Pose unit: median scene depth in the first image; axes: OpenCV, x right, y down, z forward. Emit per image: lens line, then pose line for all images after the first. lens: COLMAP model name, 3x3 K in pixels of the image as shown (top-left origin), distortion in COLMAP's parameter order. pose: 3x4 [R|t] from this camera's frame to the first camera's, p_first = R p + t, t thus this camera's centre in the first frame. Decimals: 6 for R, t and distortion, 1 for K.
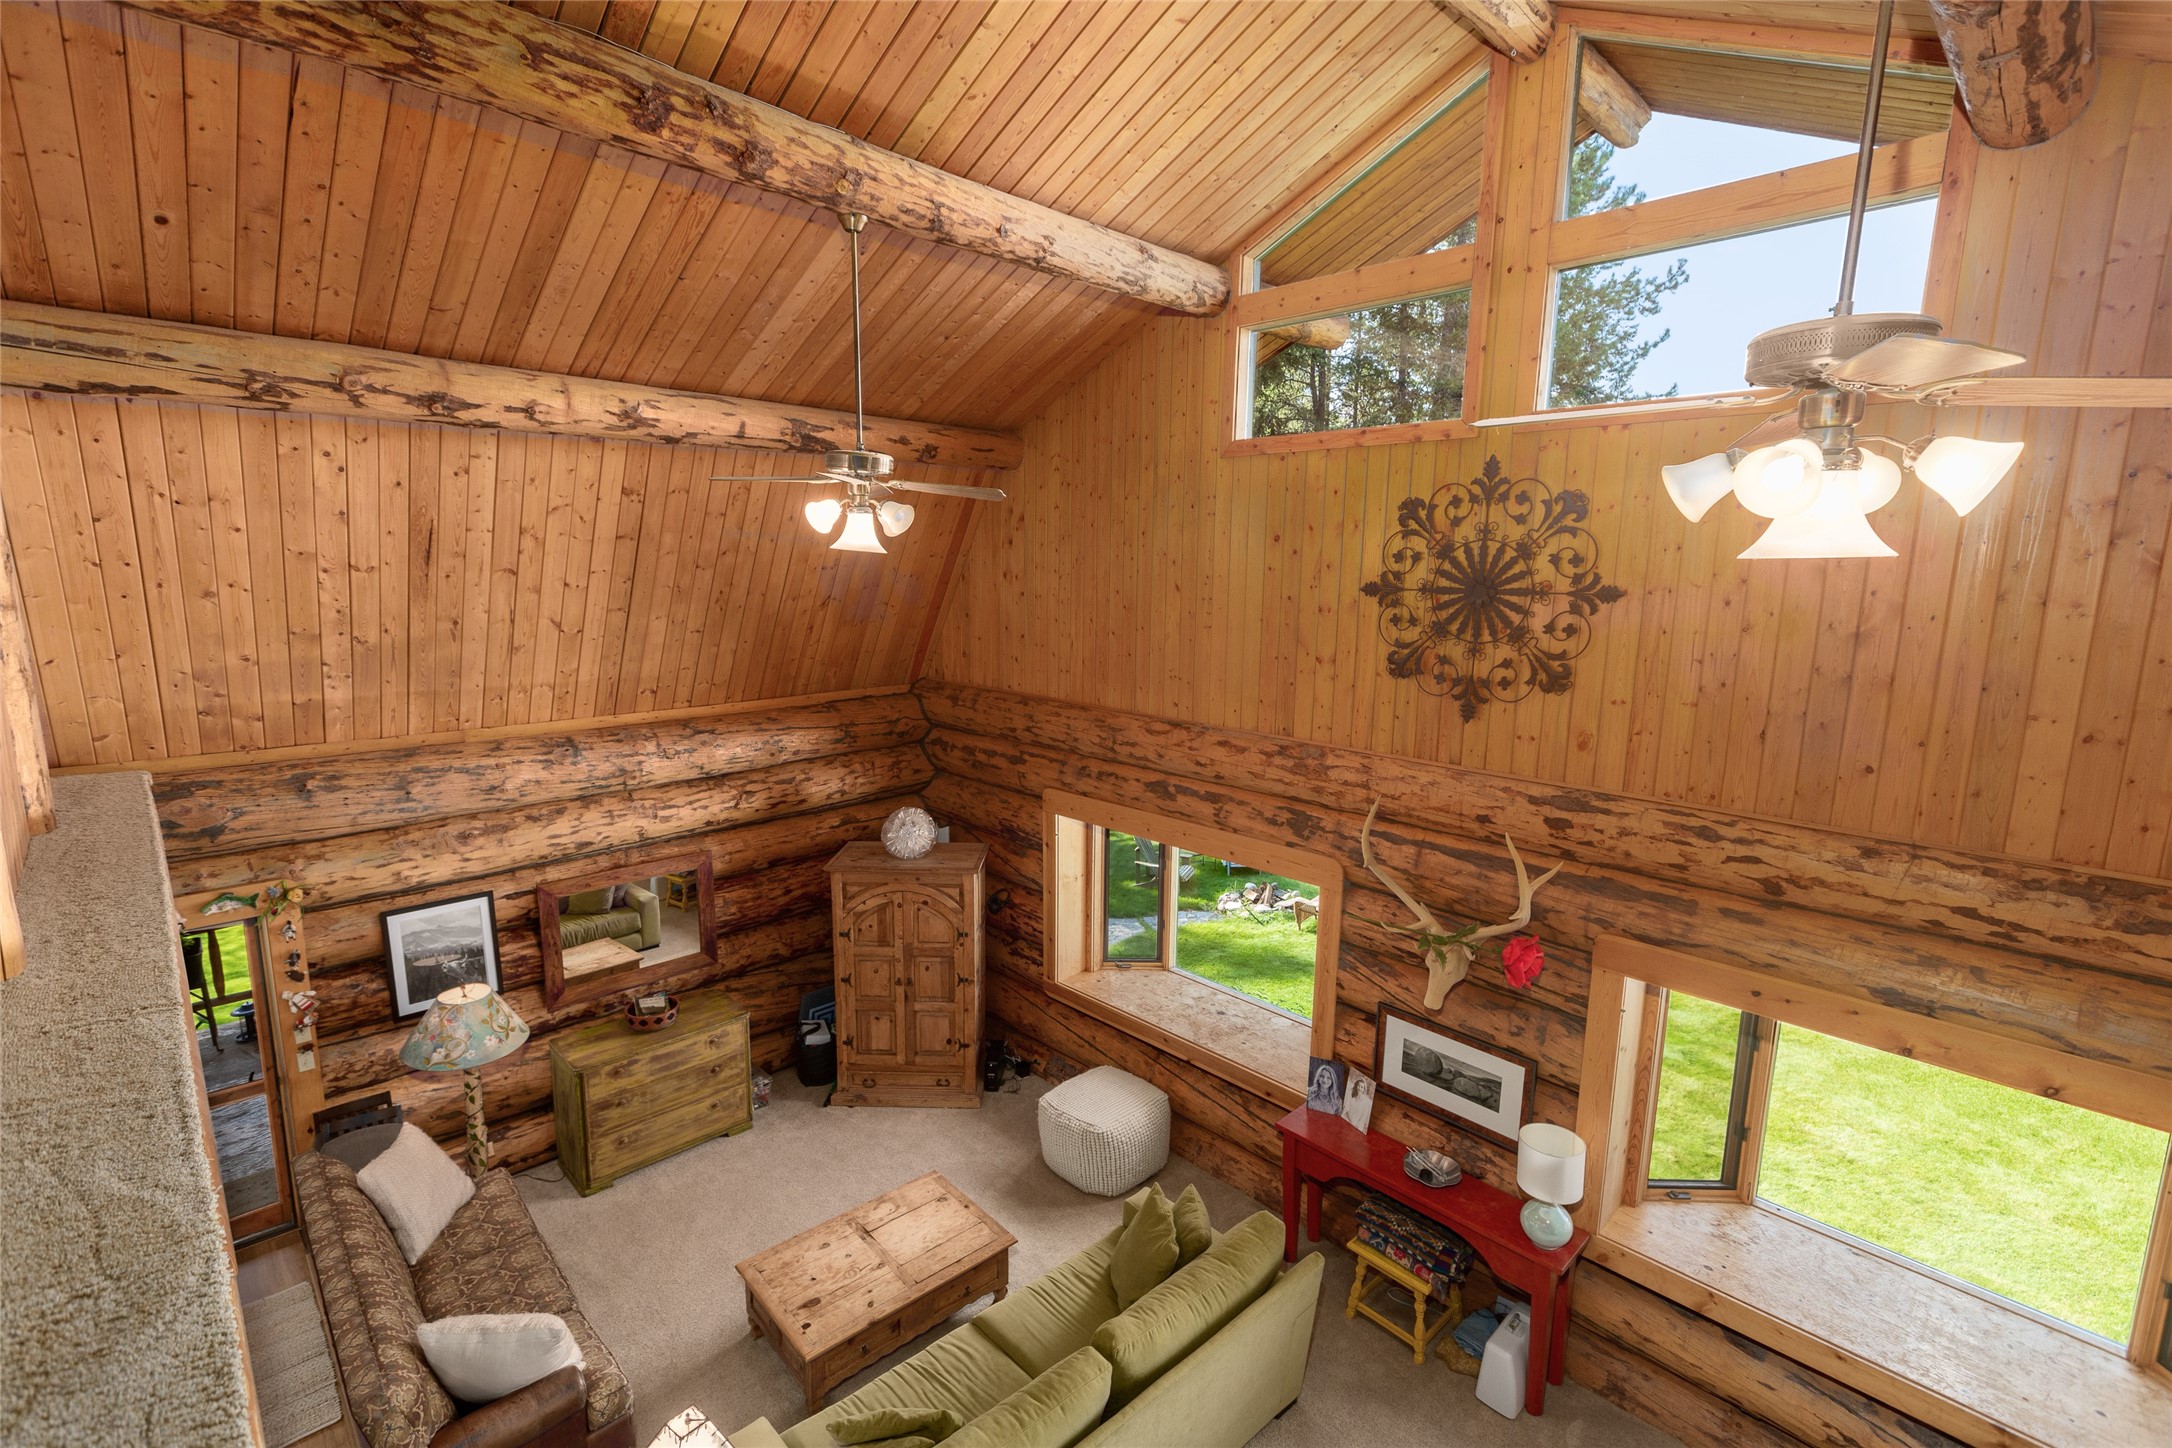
lens RADIAL K [[978.5, 0, 1134.0], [0, 978.5, 724.5], [0, 0, 1]] dist [0.003457, 0.000349]
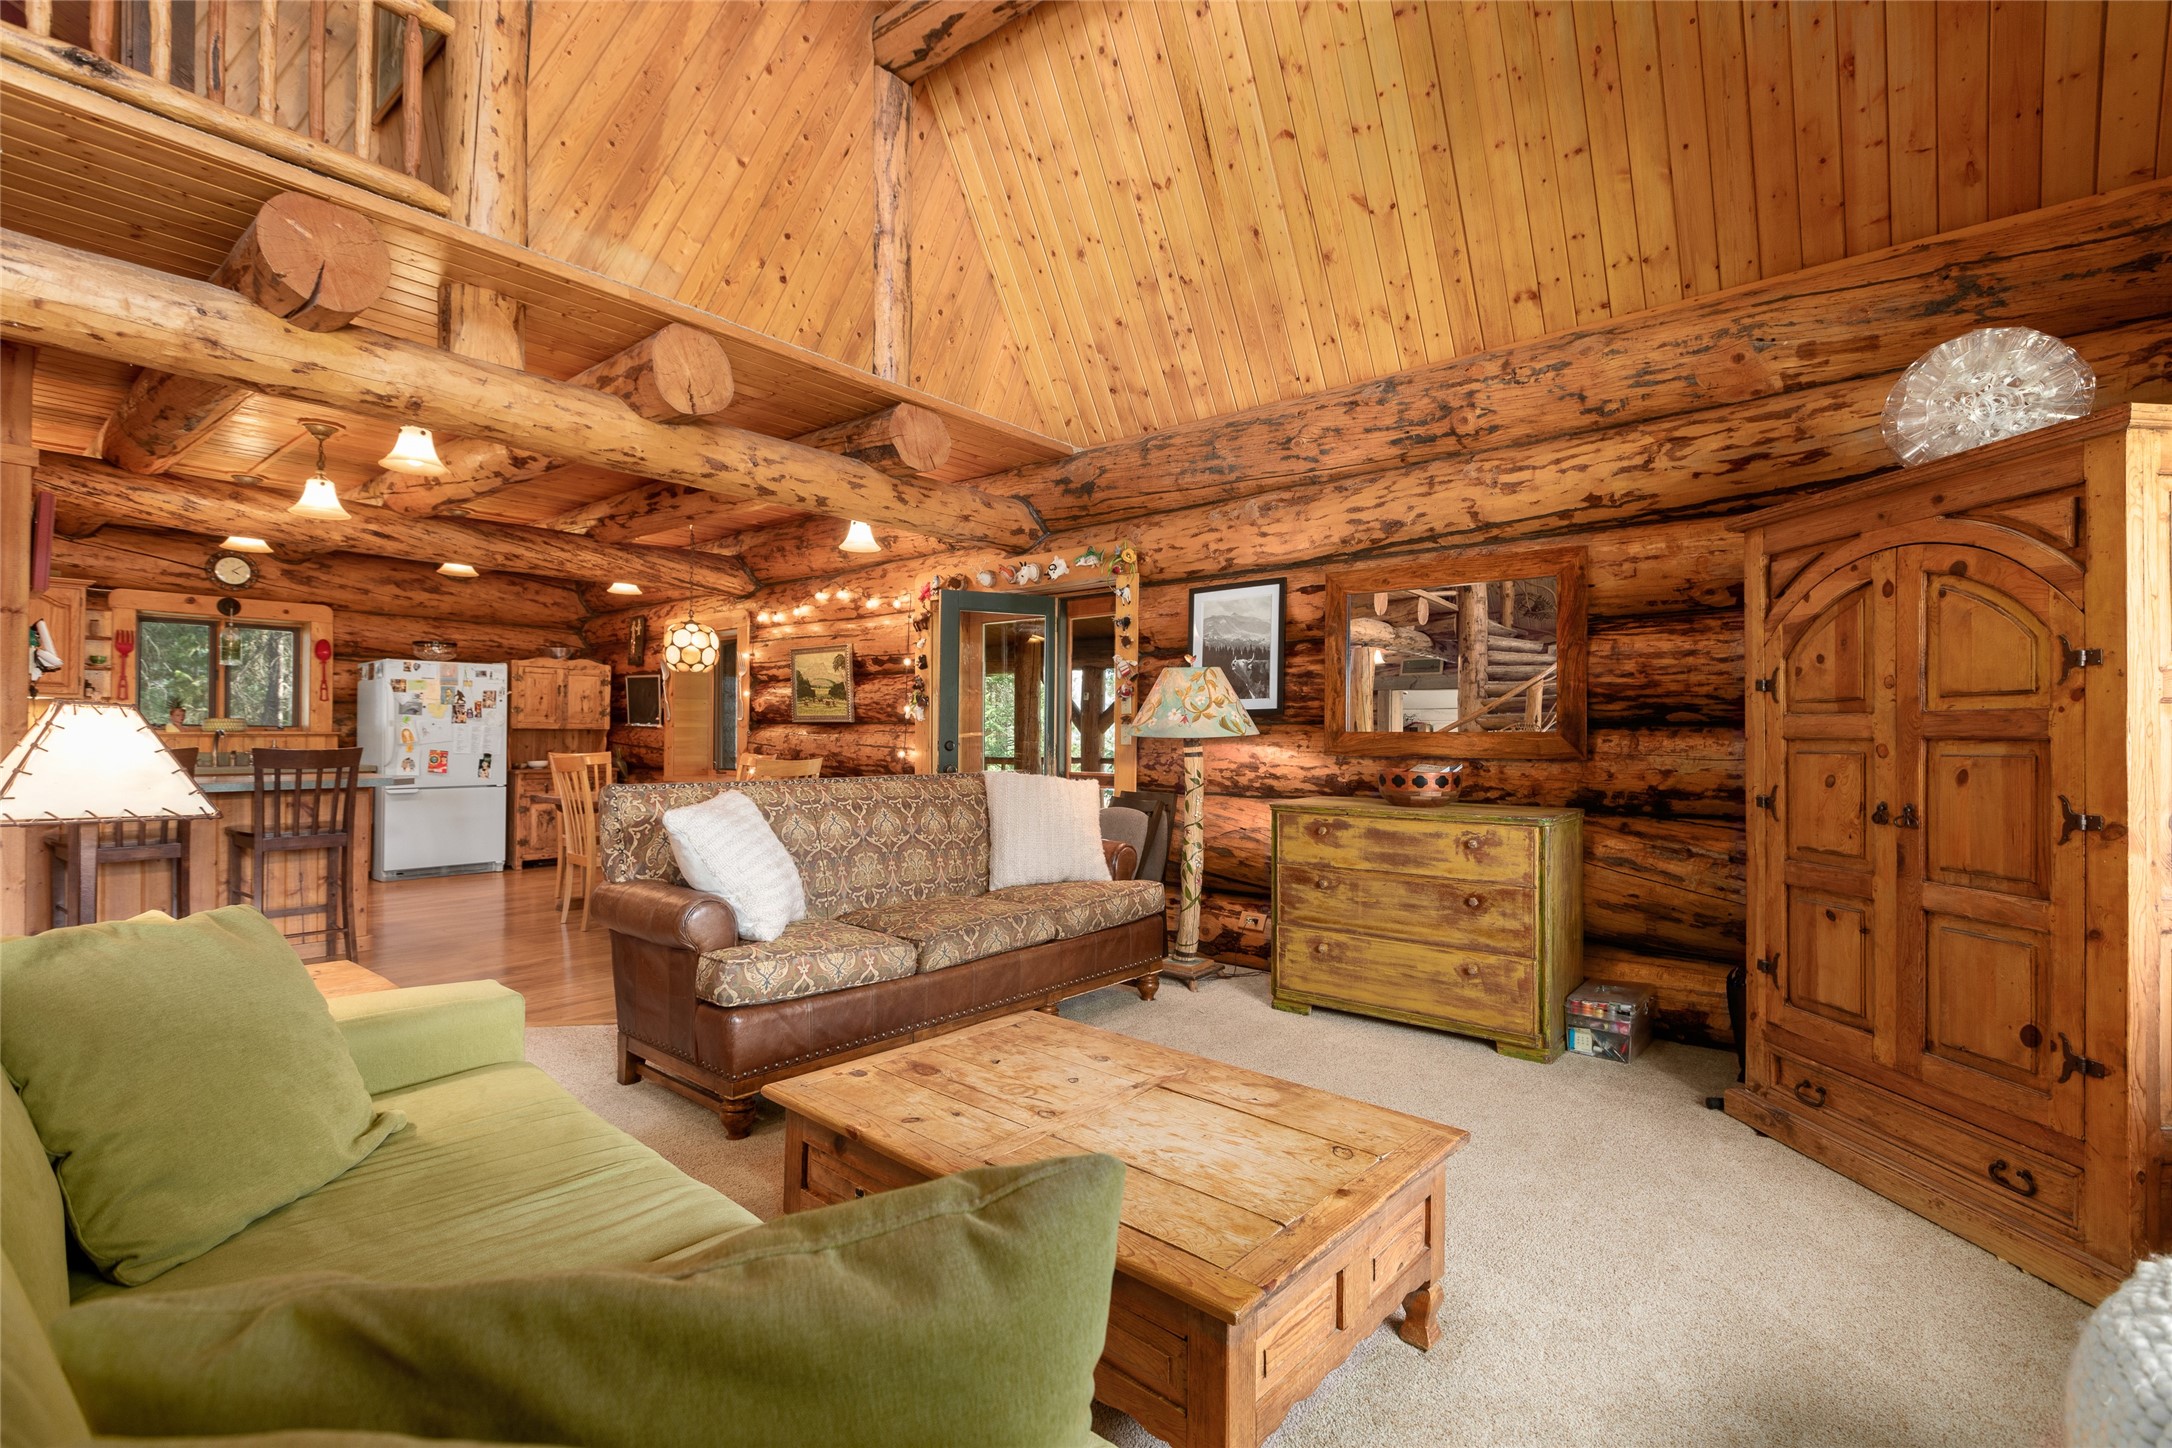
lens RADIAL K [[978.5, 0, 1069.8], [0, 978.5, 718.9], [0, 0, 1]] dist [0.003457, 0.000349]
pose [[0.066527, -0.036691, -0.997110, 0.109877], [-0.171999, 0.983942, -0.047682, 0.339369], [0.982848, 0.174674, 0.059148, 0.782917]]
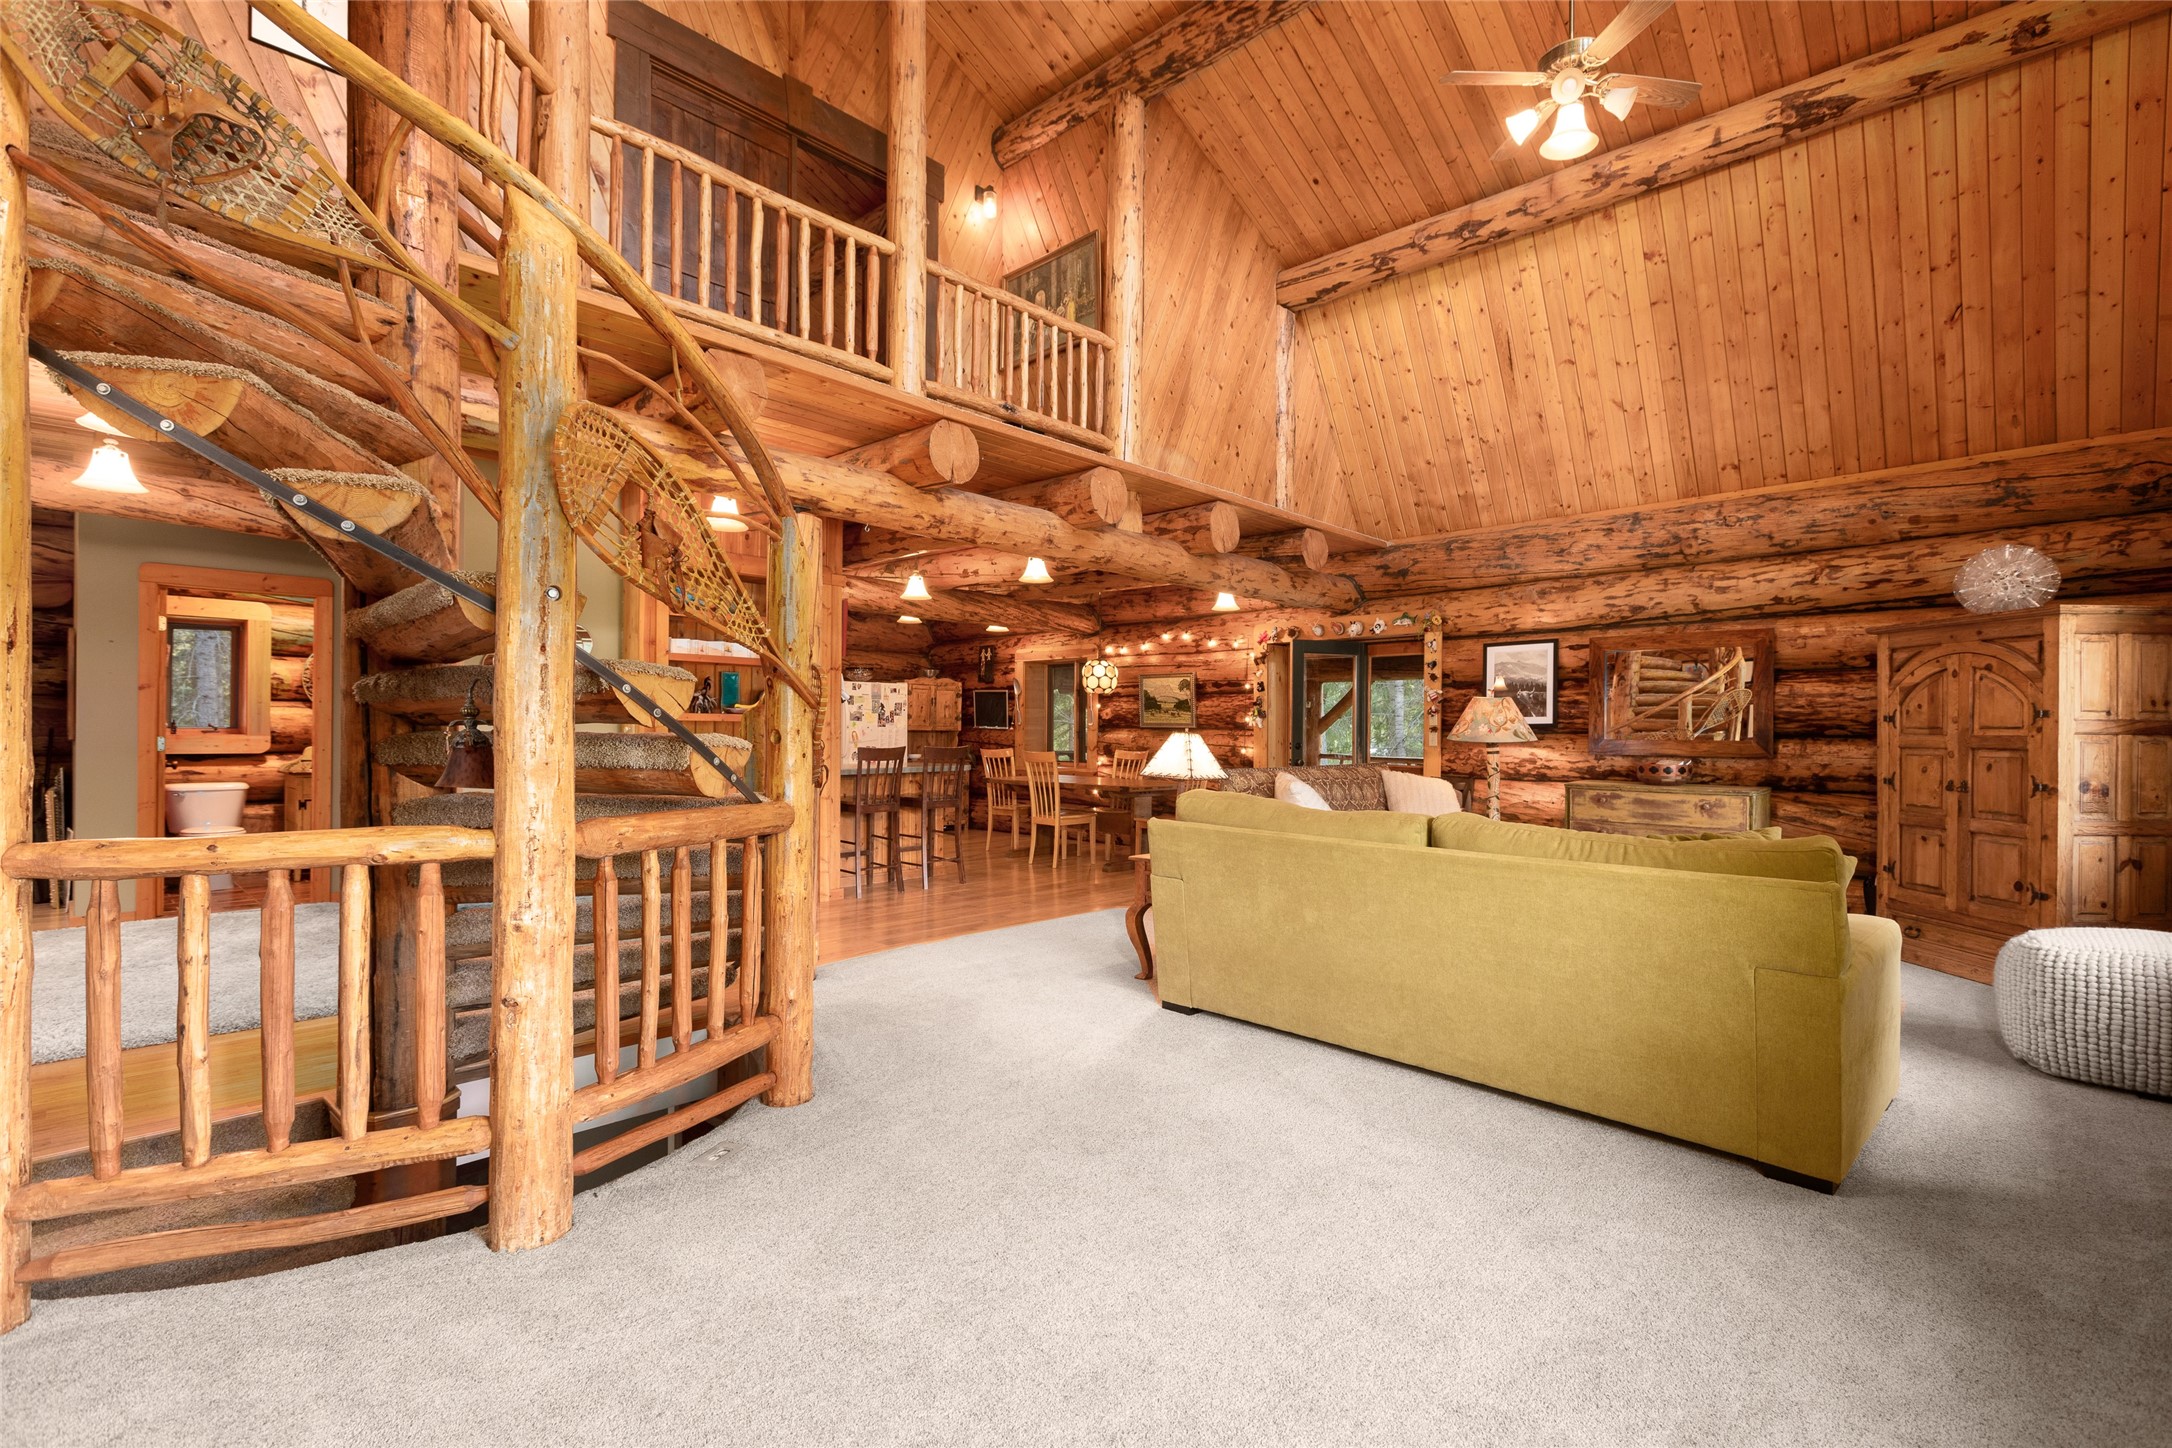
lens RADIAL K [[978.5, 0, 1072.8], [0, 978.5, 720.4], [0, 0, 1]] dist [0.003457, 0.000349]
pose [[-0.002389, -0.028352, -0.999595, 0.543776], [-0.175845, 0.984034, -0.027490, 0.398059], [0.984415, 0.175708, -0.007336, 0.423136]]
